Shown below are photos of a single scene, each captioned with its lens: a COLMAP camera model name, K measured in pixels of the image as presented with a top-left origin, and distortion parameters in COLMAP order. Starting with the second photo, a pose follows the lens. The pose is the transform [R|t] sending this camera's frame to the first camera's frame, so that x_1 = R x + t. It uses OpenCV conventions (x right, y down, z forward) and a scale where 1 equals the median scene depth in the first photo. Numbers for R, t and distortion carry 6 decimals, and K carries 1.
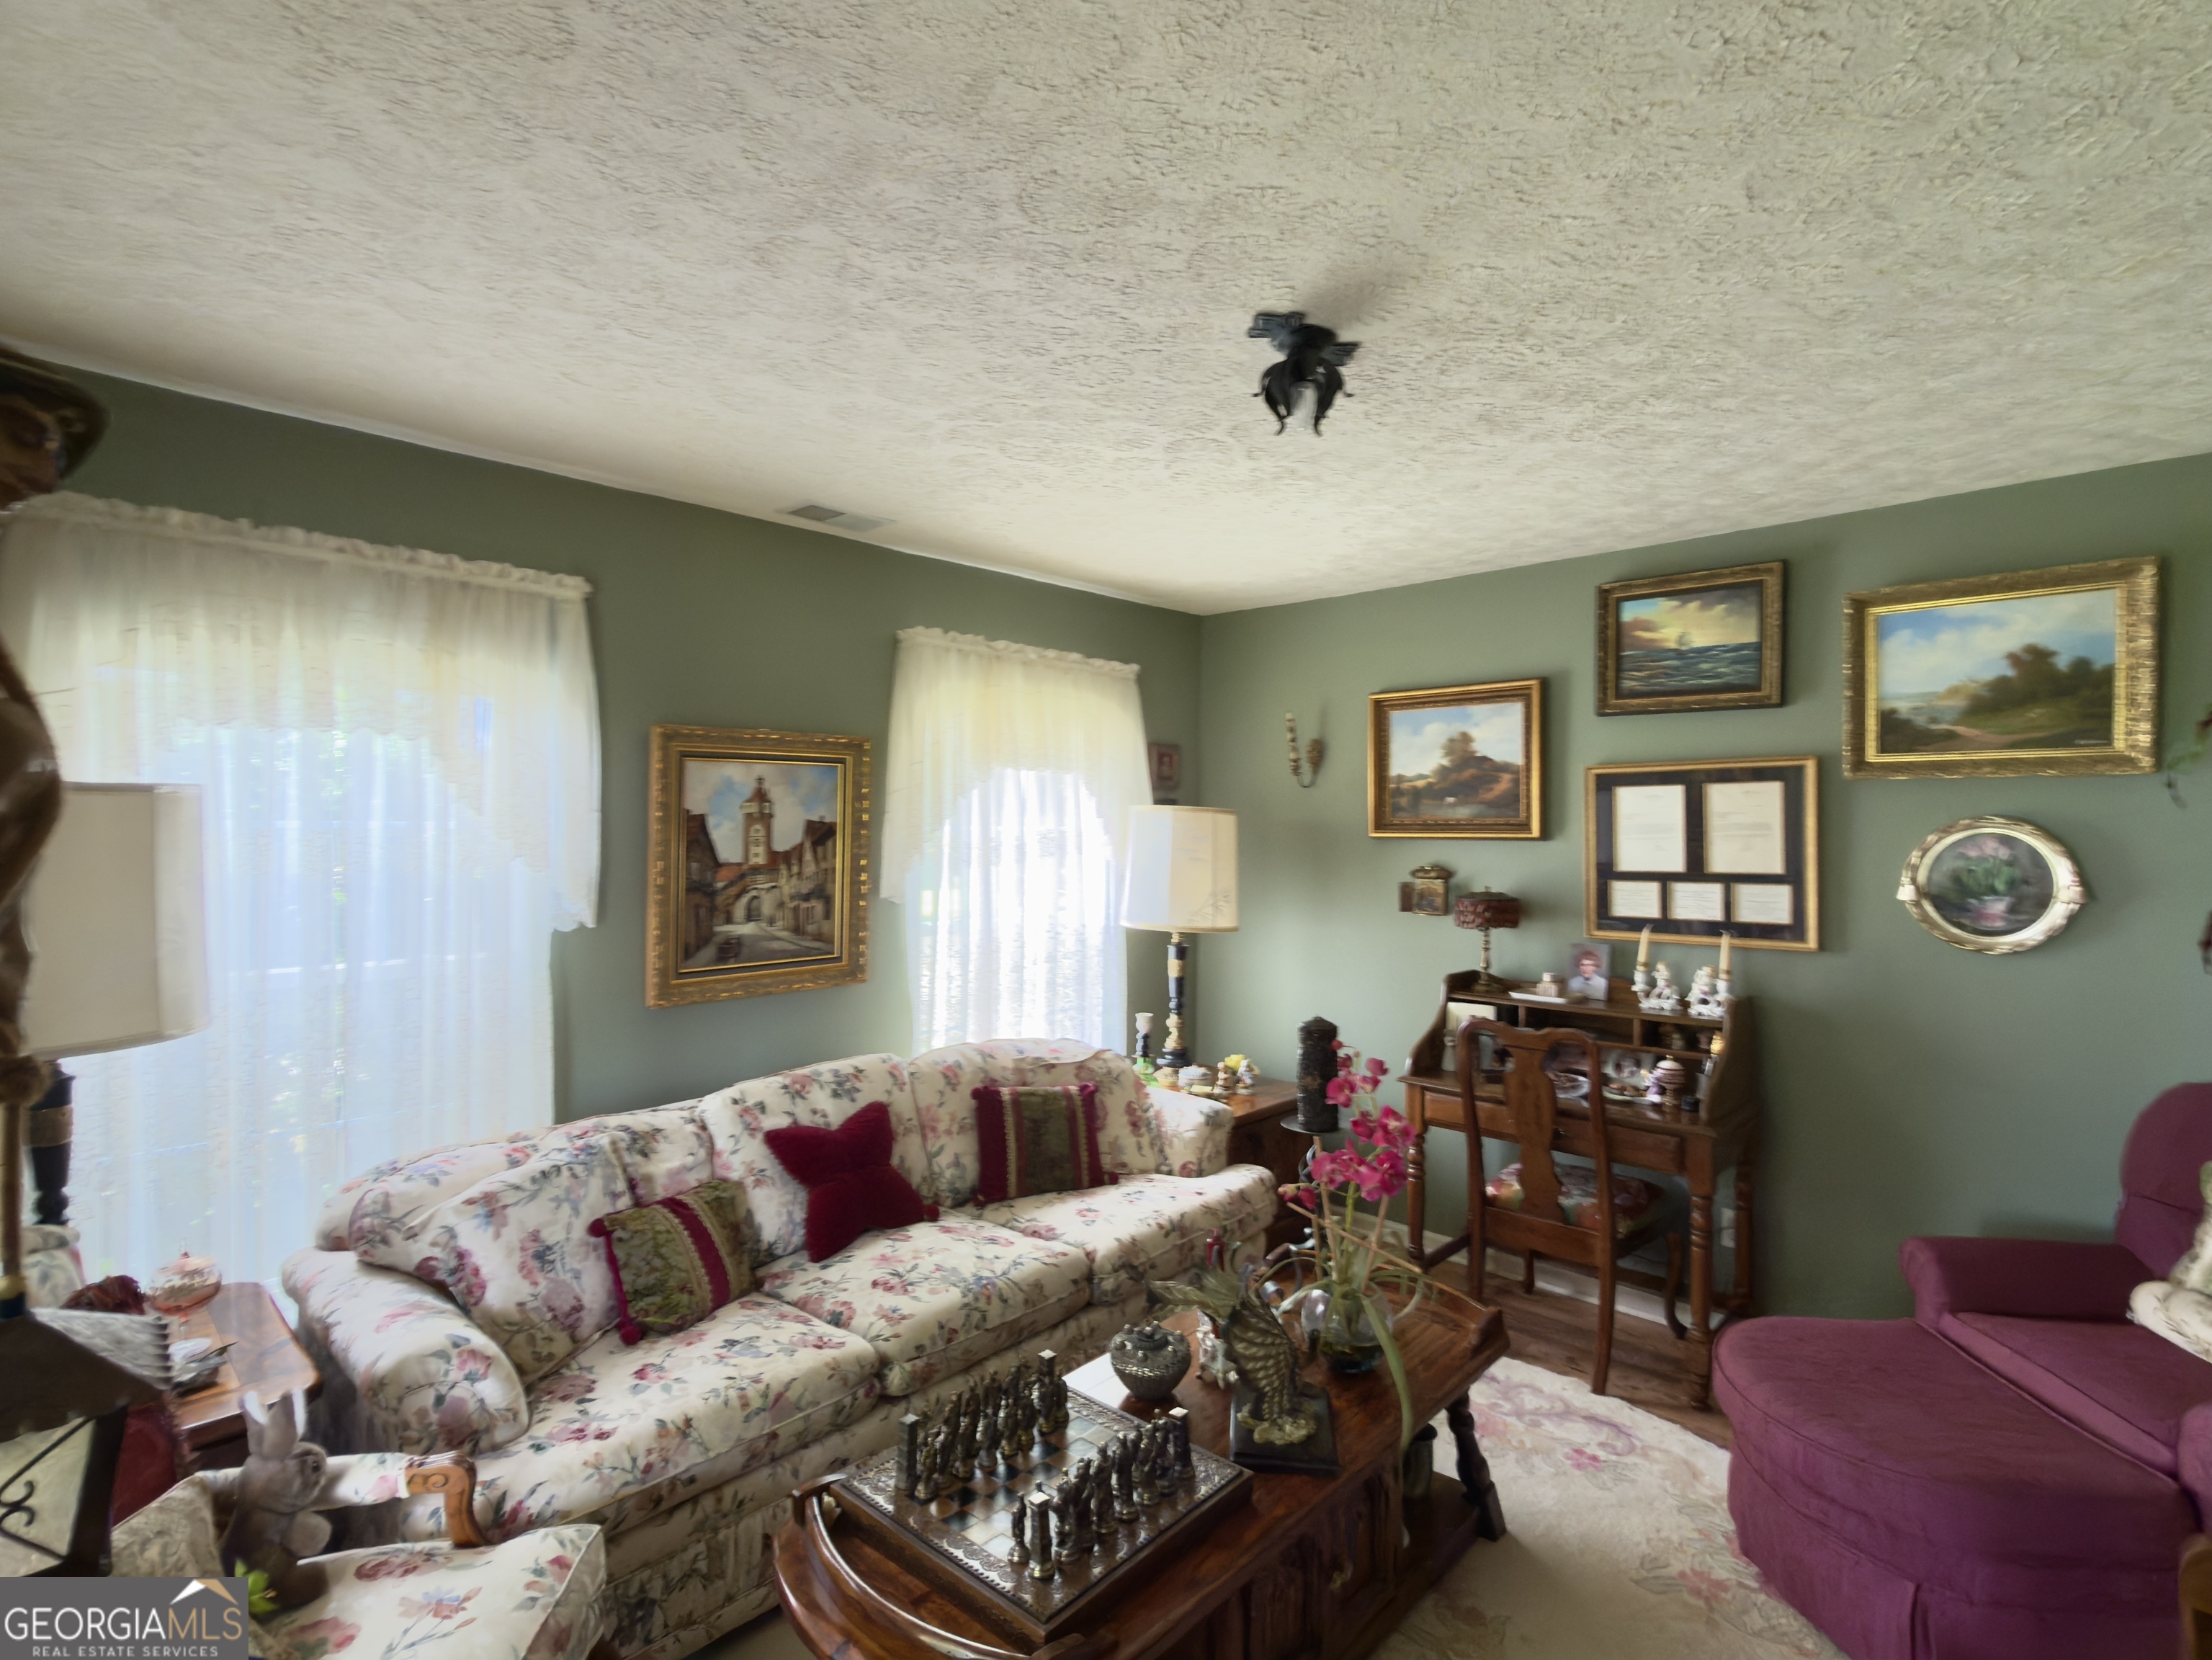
lens RADIAL K [[1080.2, 0, 1103.2], [0, 1080.2, 829.7], [0, 0, 1]] dist [-0.003122, 0.001260]
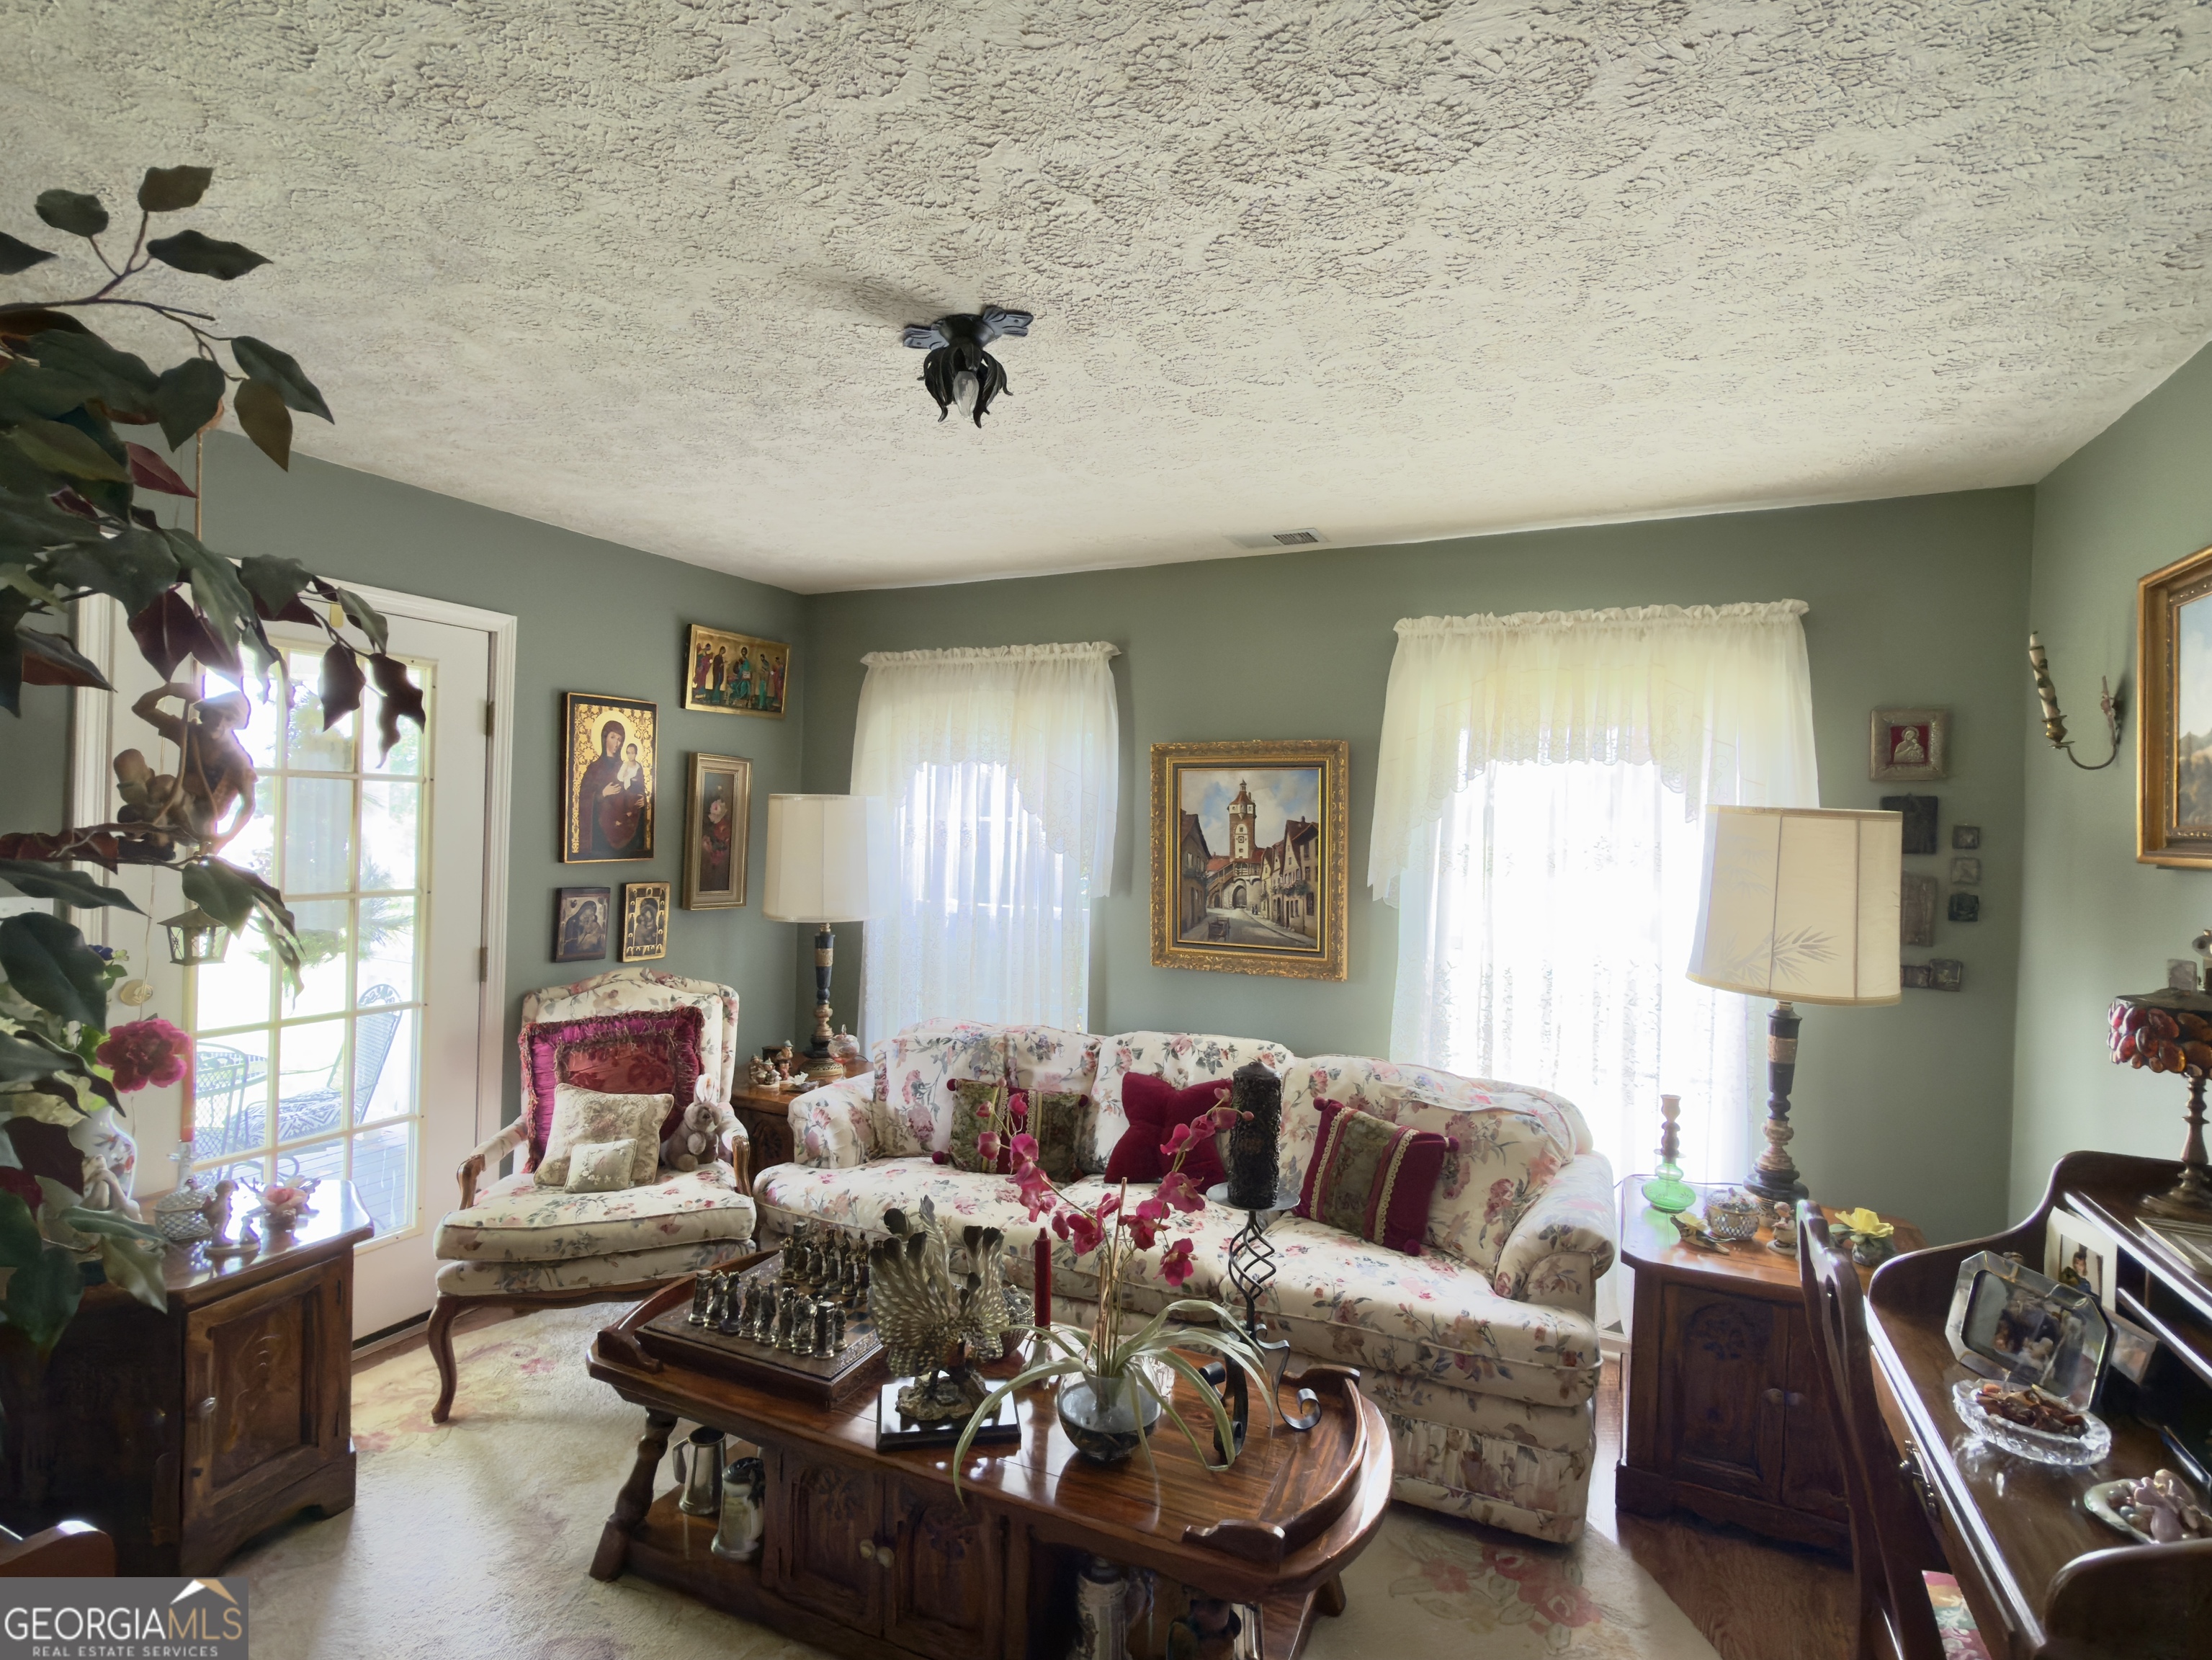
lens RADIAL K [[1080.2, 0, 1099.8], [0, 1080.2, 822.5], [0, 0, 1]] dist [-0.003122, 0.001260]
pose [[0.318639, 0.004772, -0.947864, 0.717170], [-0.024287, 0.999700, -0.003131, 0.001276], [0.947565, 0.024018, 0.318659, 0.491688]]
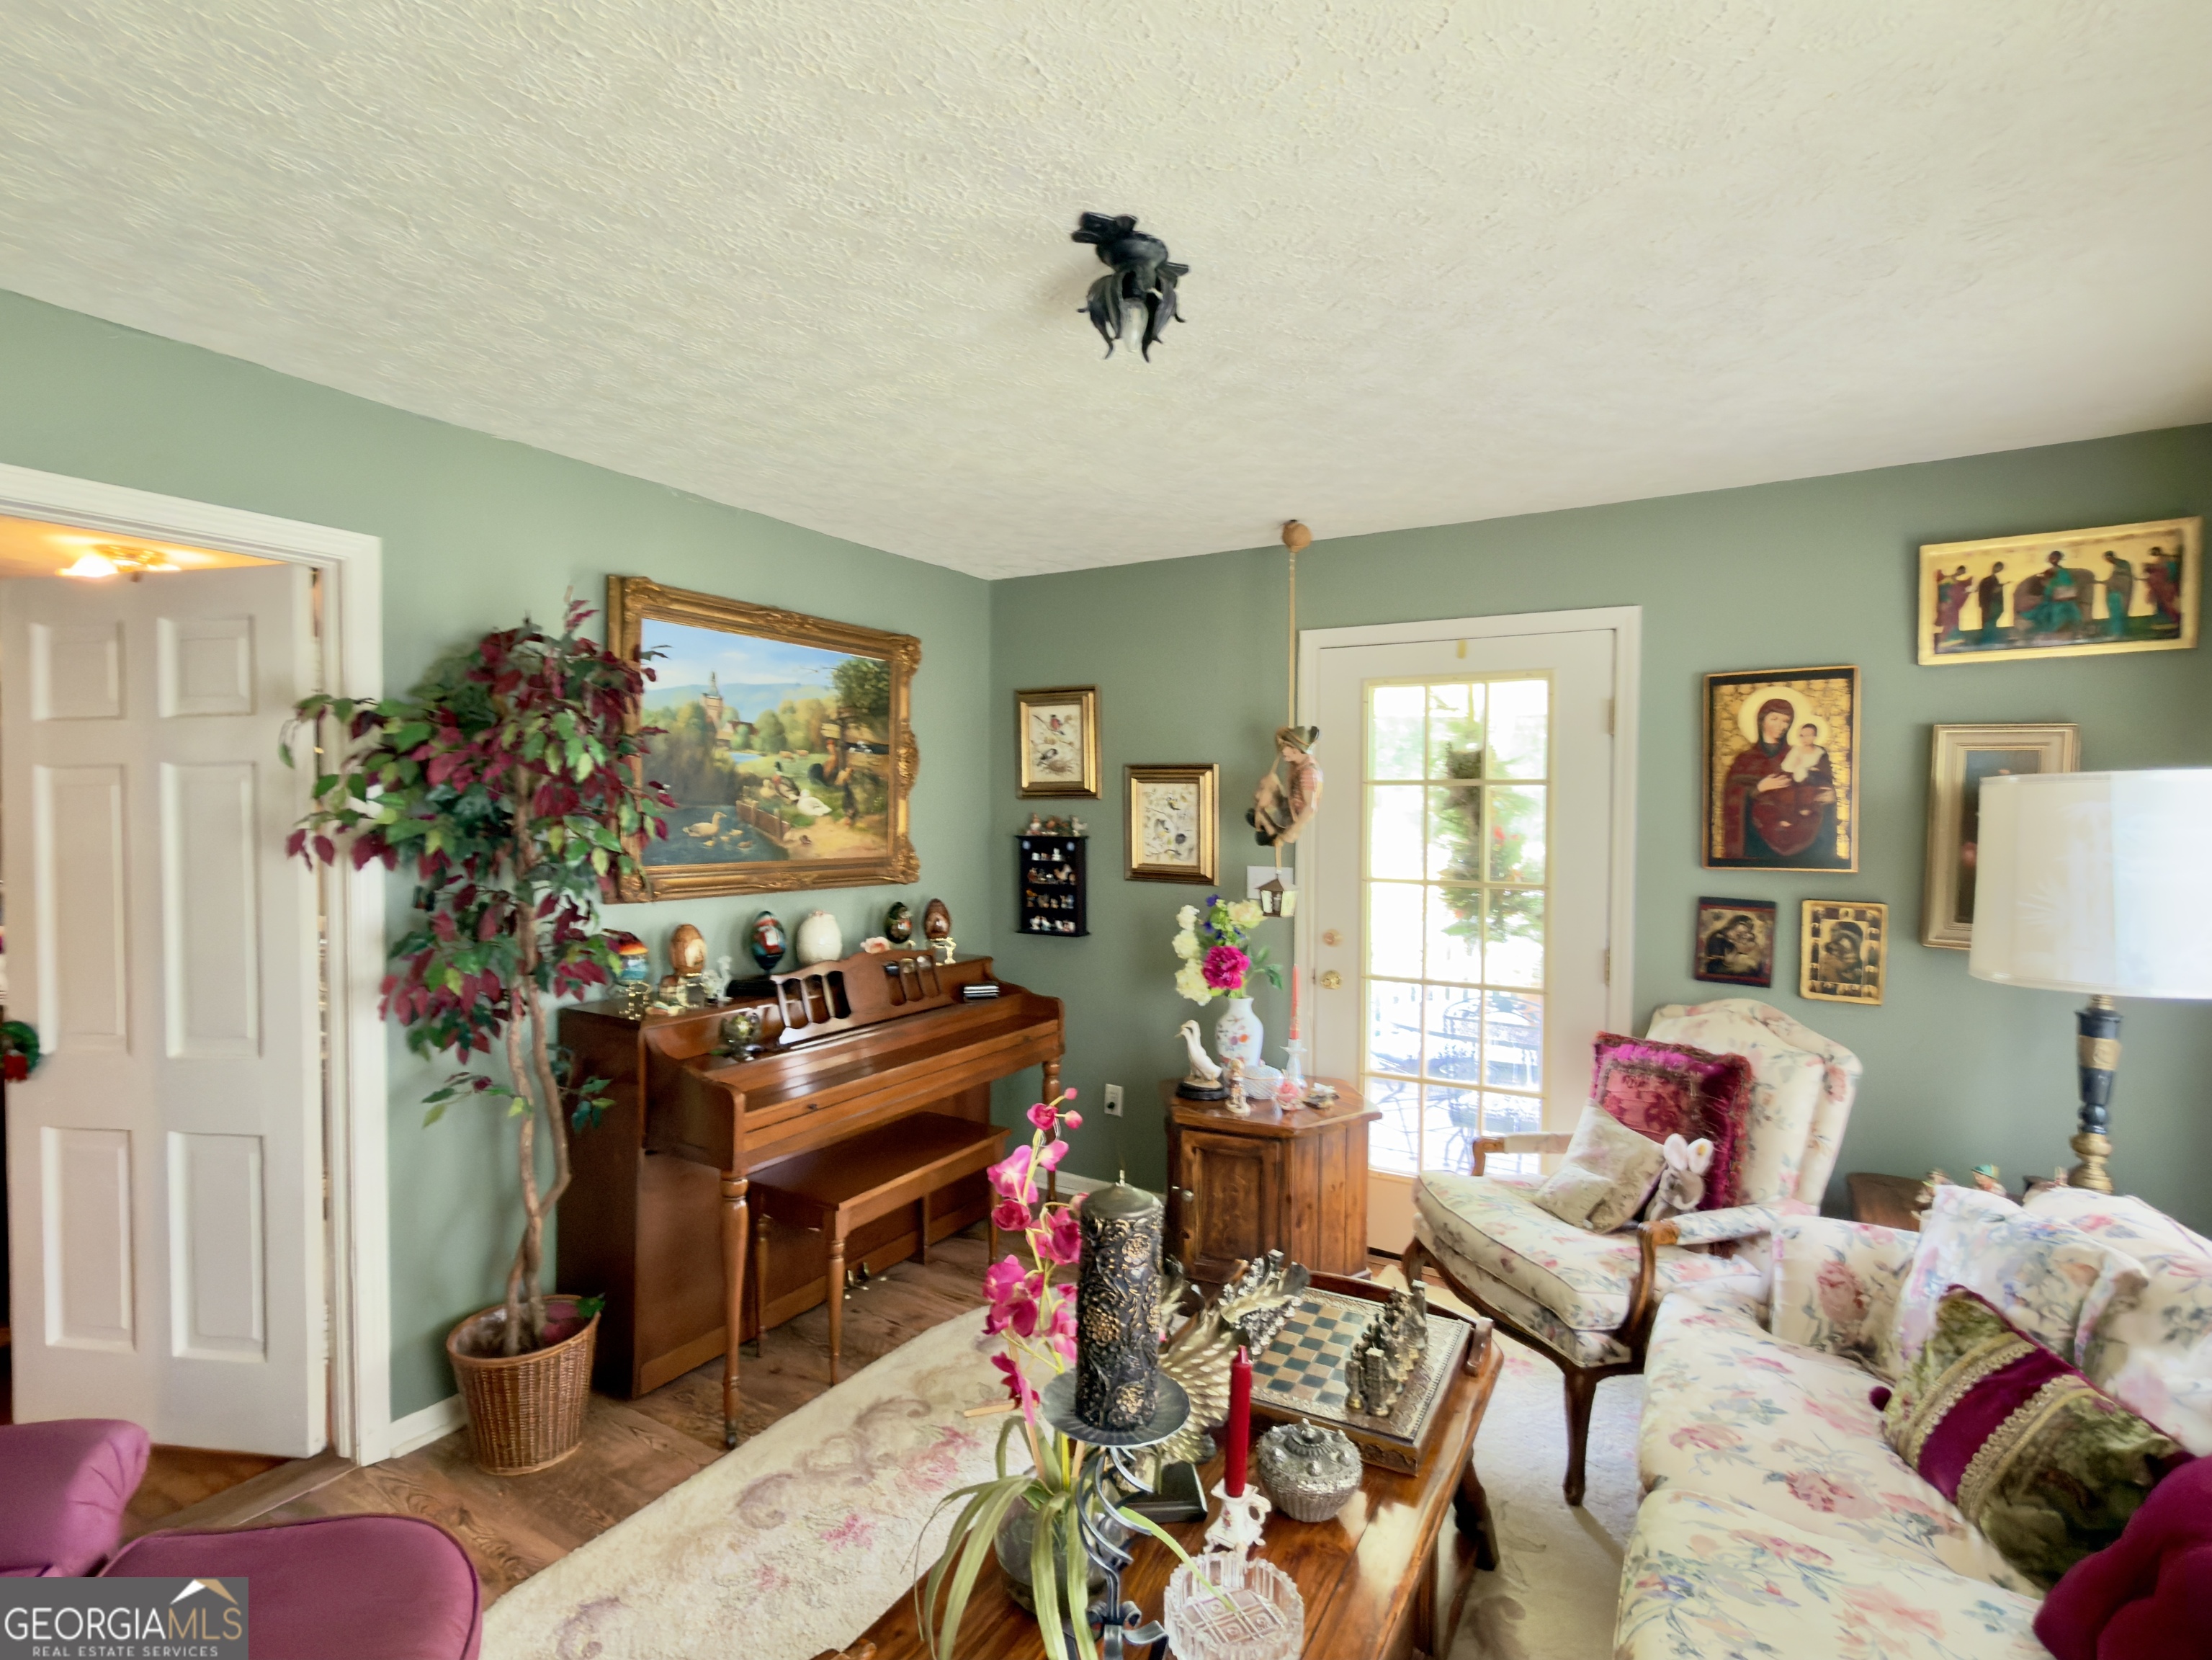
lens RADIAL K [[1080.2, 0, 1095.9], [0, 1080.2, 828.4], [0, 0, 1]] dist [-0.003122, 0.001260]
pose [[-0.972421, -0.007403, -0.233115, 0.255765], [-0.012063, 0.999755, 0.018568, 0.004658], [0.232920, 0.020868, -0.972272, 1.145857]]
